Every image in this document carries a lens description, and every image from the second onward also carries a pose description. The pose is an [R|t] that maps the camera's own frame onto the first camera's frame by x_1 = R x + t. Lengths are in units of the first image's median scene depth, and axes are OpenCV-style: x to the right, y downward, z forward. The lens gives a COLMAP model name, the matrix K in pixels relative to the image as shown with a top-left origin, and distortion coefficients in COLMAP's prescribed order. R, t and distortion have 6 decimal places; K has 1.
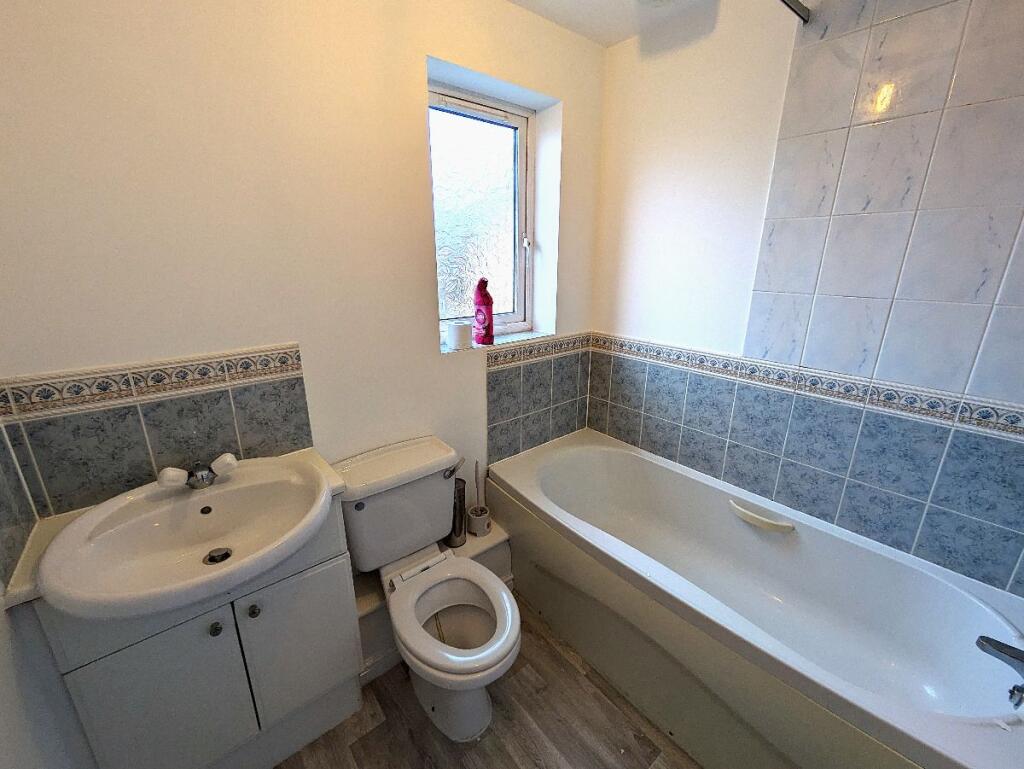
lens RADIAL K [[419.5, 0, 514.4], [0, 419.5, 387.8], [0, 0, 1]] dist [0.000622, 0.000610]
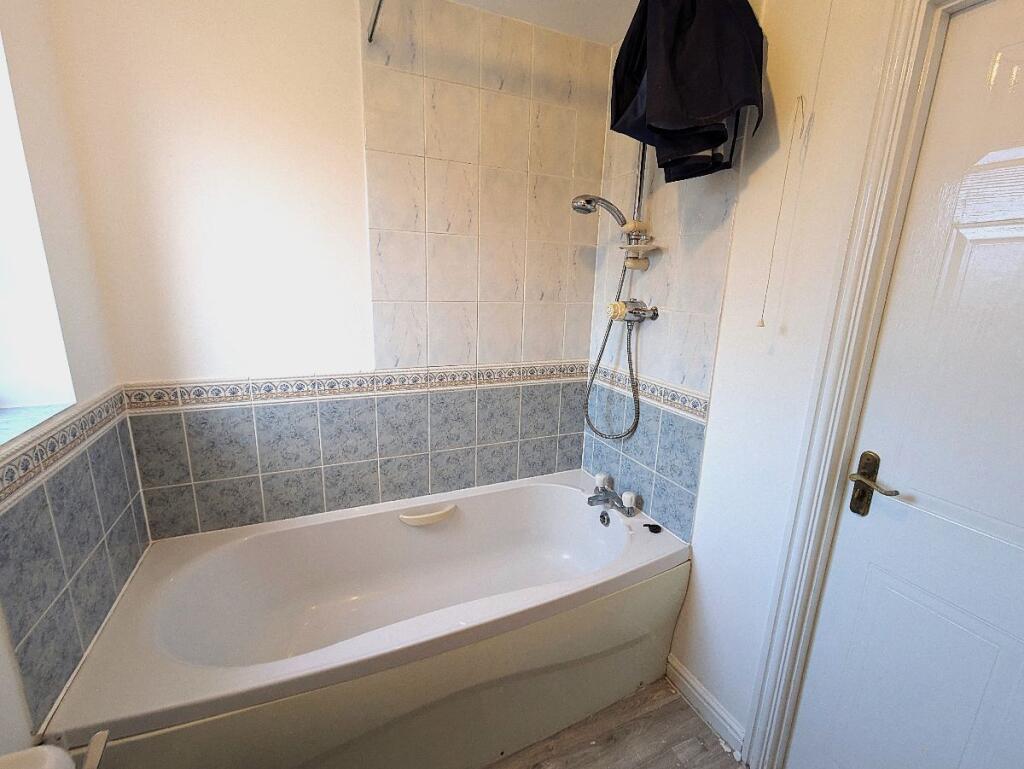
lens RADIAL K [[455.8, 0, 513.9], [0, 455.8, 382.1], [0, 0, 1]] dist [0.000764, -0.000285]
pose [[0.272573, -0.221998, 0.936174, -0.306517], [0.256286, 0.954615, 0.151752, -0.110333], [-0.927374, 0.198565, 0.317097, 0.344958]]
